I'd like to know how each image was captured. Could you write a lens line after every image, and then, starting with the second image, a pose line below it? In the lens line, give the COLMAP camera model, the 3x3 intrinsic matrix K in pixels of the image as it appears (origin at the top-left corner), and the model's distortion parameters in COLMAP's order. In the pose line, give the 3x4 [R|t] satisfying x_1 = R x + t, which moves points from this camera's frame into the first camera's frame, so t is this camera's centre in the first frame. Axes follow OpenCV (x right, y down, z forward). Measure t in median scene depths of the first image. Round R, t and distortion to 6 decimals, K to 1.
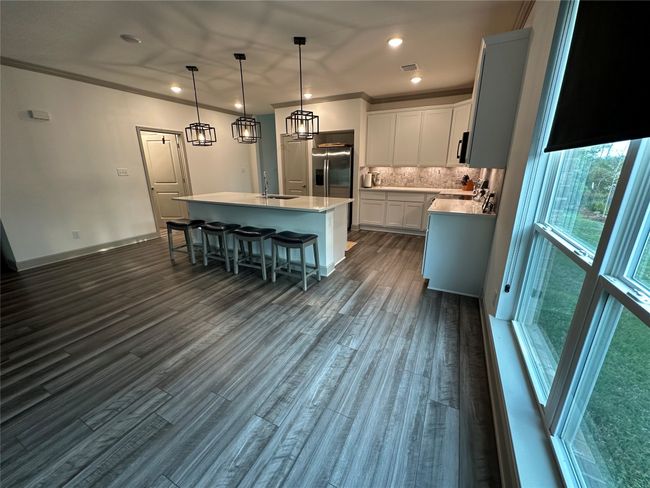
lens RADIAL K [[257.5, 0, 321.9], [0, 257.5, 241.3], [0, 0, 1]] dist [-0.000437, 0.000320]
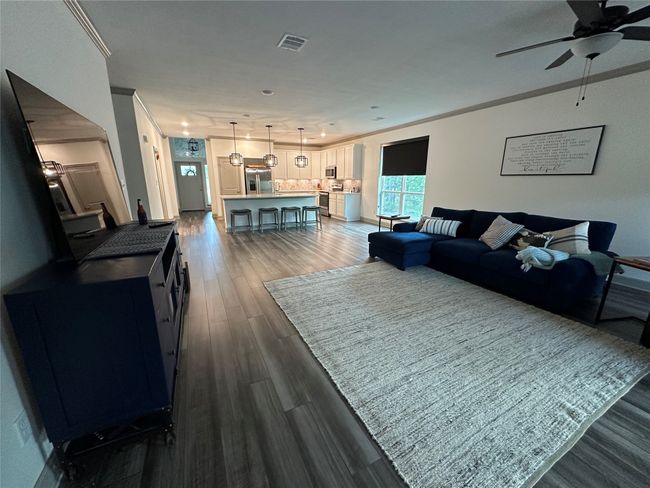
lens RADIAL K [[257.5, 0, 322.4], [0, 257.5, 245.2], [0, 0, 1]] dist [-0.000437, 0.000320]
pose [[0.596955, -0.198152, 0.777419, -2.162168], [0.225245, 0.971438, 0.074646, 0.178209], [-0.770006, 0.130550, 0.624538, -0.575054]]
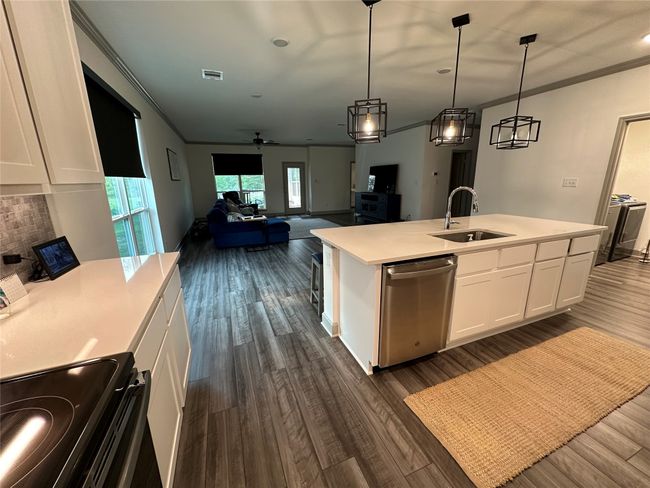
lens RADIAL K [[257.5, 0, 324.8], [0, 257.5, 242.8], [0, 0, 1]] dist [-0.000437, 0.000320]
pose [[-0.654275, 0.197262, -0.730076, 0.624238], [-0.195705, 0.888333, 0.415408, -0.470872], [0.730495, 0.414671, -0.542609, 1.571902]]
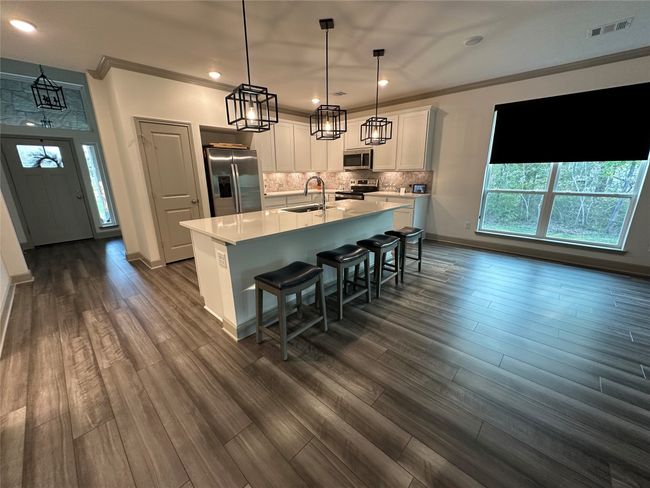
lens RADIAL K [[257.5, 0, 326.3], [0, 257.5, 242.2], [0, 0, 1]] dist [-0.000437, 0.000320]
pose [[0.273660, -0.256762, 0.926921, -1.362658], [0.282532, 0.942654, 0.177706, -0.295989], [-0.919394, 0.213254, 0.330510, 1.033529]]
